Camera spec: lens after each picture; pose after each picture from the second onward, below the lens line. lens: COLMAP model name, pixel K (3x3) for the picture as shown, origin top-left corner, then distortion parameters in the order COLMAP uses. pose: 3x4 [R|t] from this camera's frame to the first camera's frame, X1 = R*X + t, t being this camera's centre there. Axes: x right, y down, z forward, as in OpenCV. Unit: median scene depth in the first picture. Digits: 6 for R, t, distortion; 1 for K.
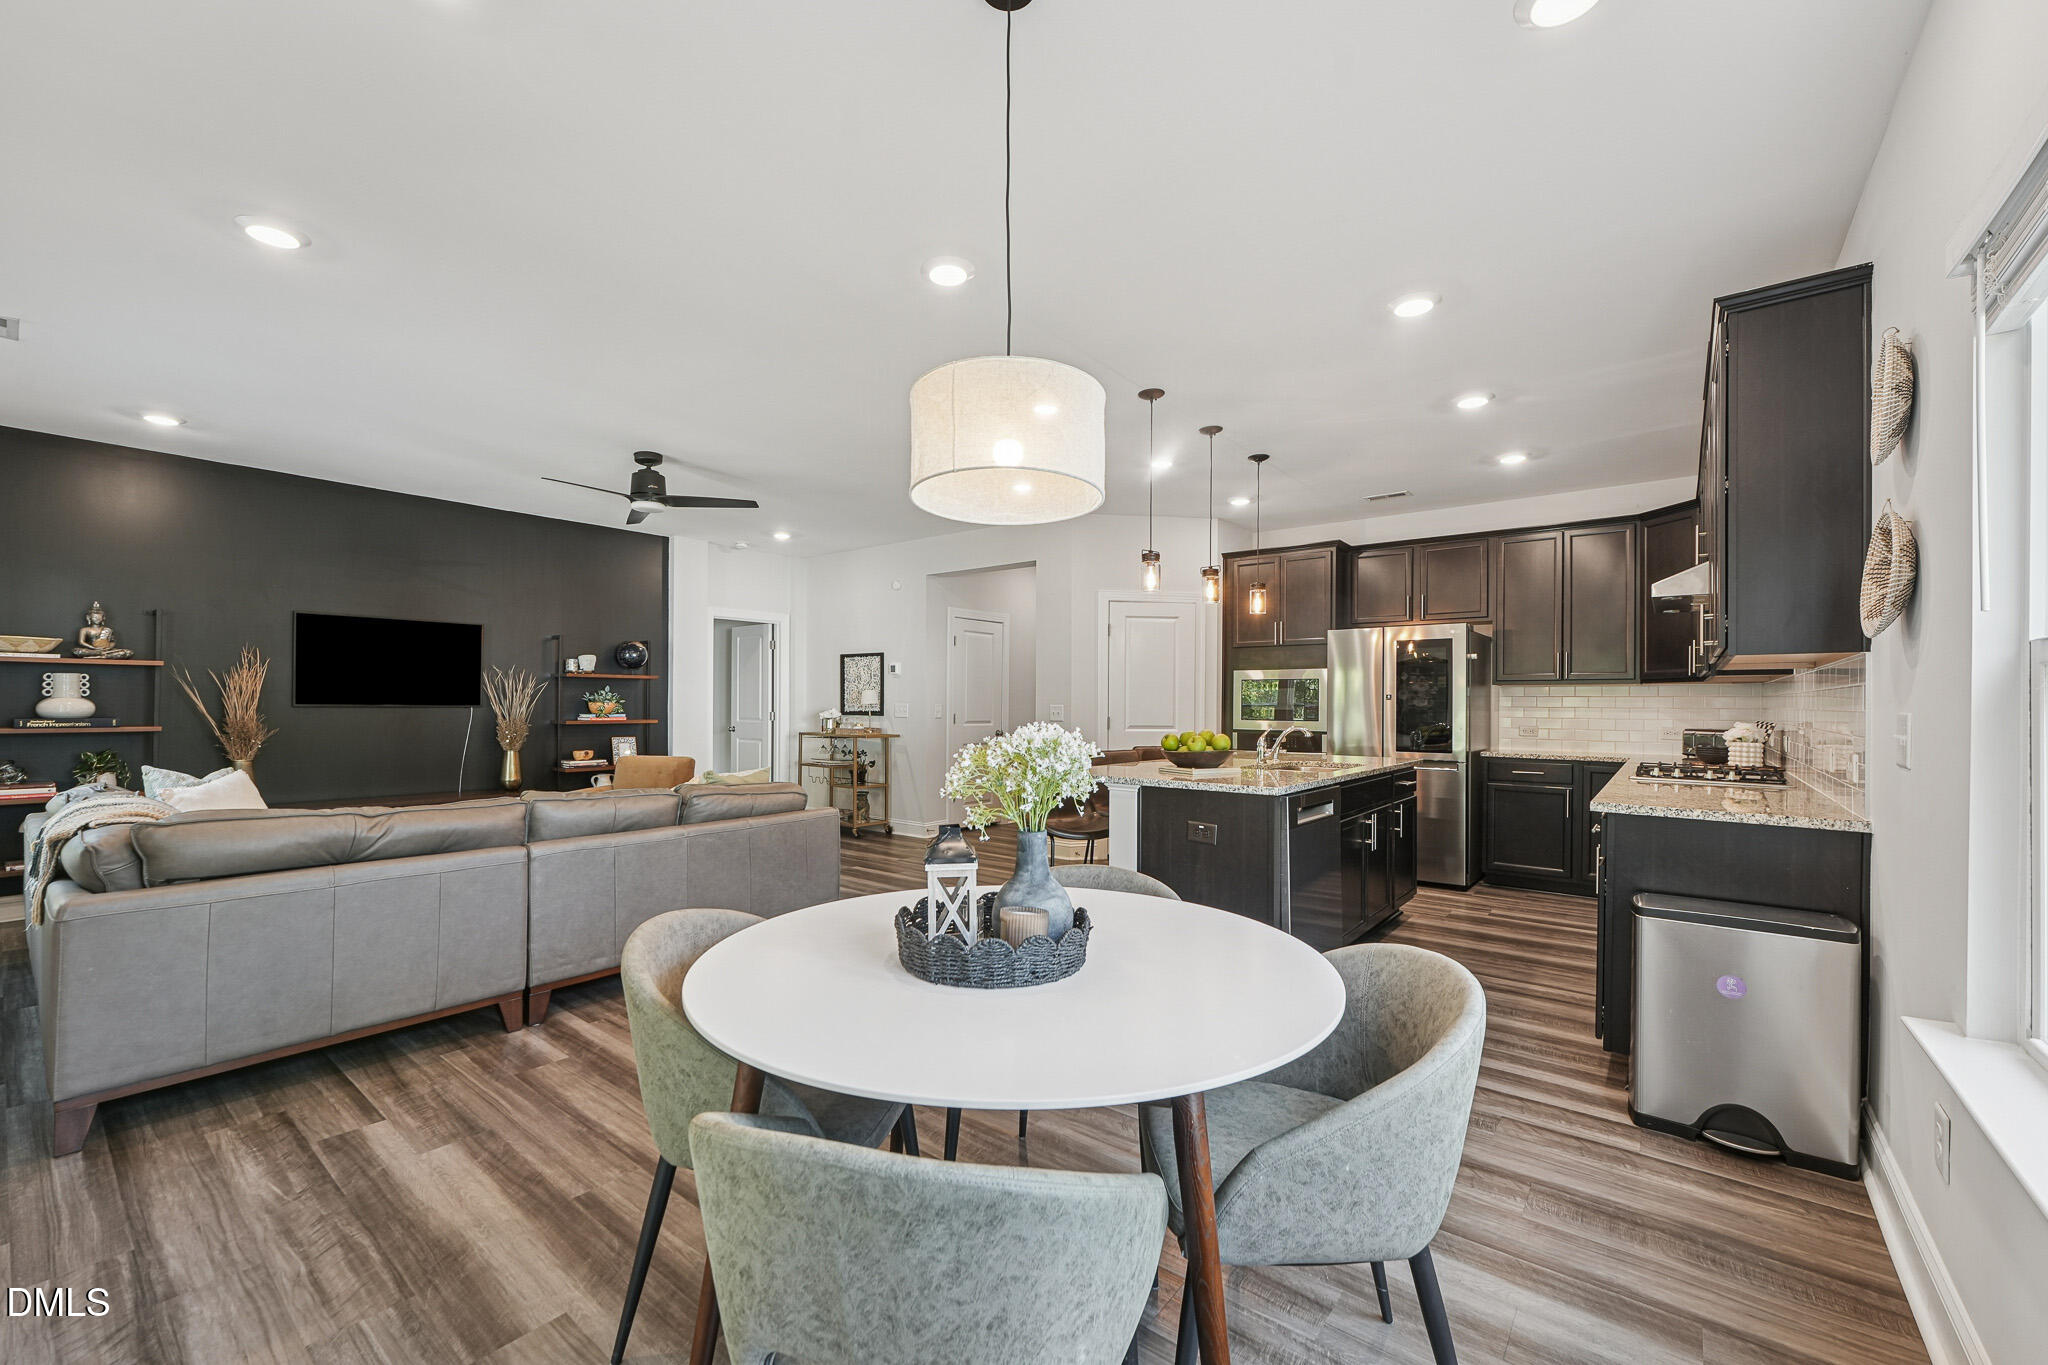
lens RADIAL K [[823.0, 0, 1017.9], [0, 823.0, 695.4], [0, 0, 1]] dist [0.001707, 0.000433]
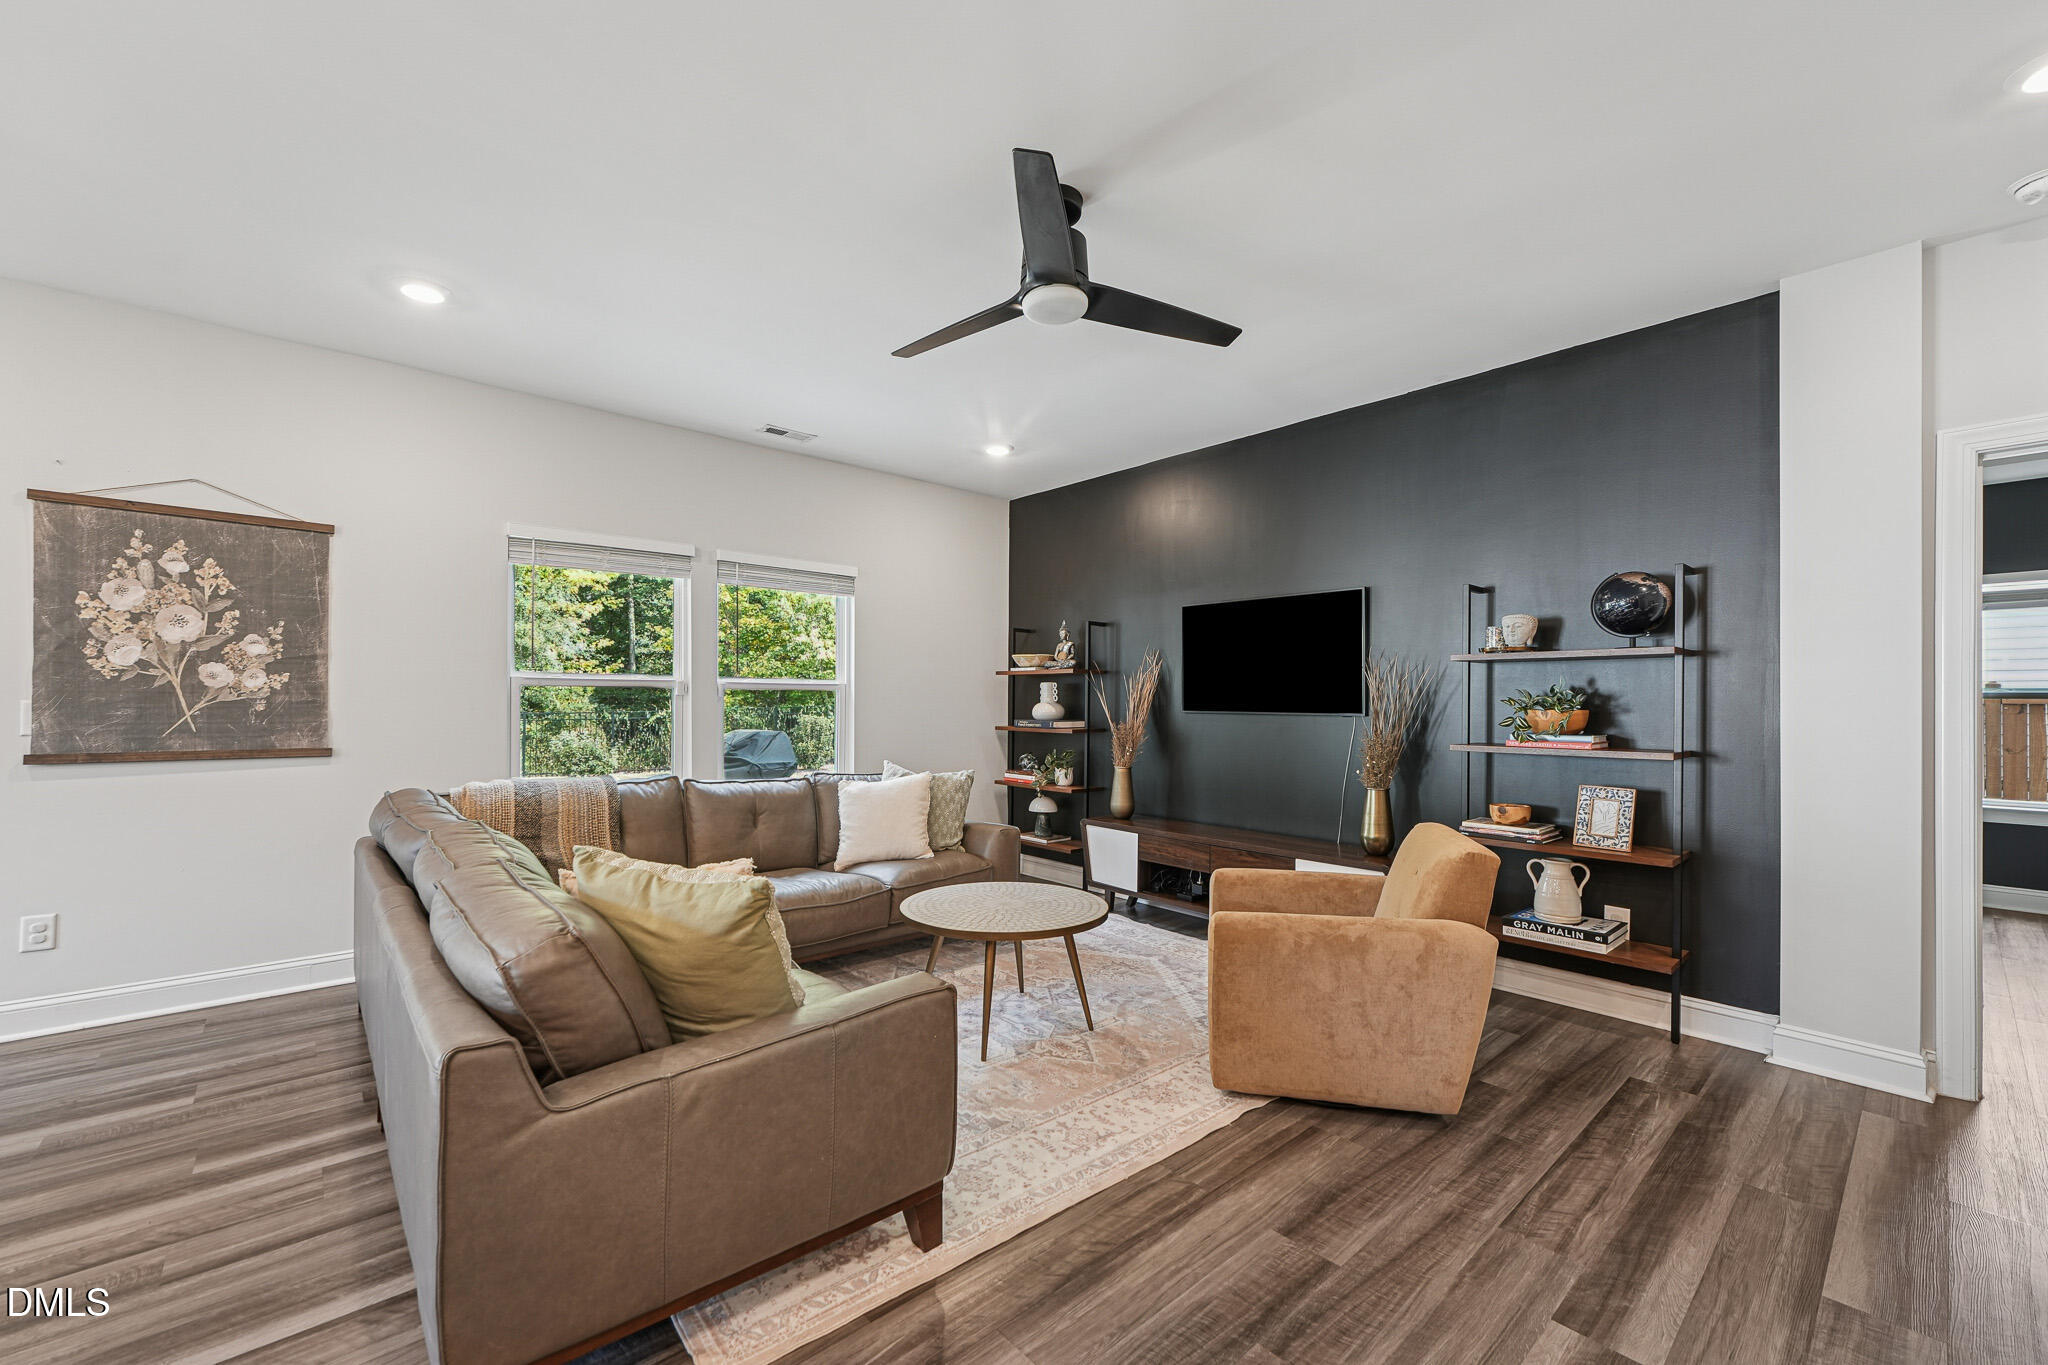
lens RADIAL K [[823.0, 0, 1011.9], [0, 823.0, 699.1], [0, 0, 1]] dist [0.001707, 0.000433]
pose [[-0.194913, -0.009468, -0.980775, 0.049763], [0.003355, 0.999941, -0.010320, 0.015747], [0.980815, -0.005303, -0.194870, 1.870918]]
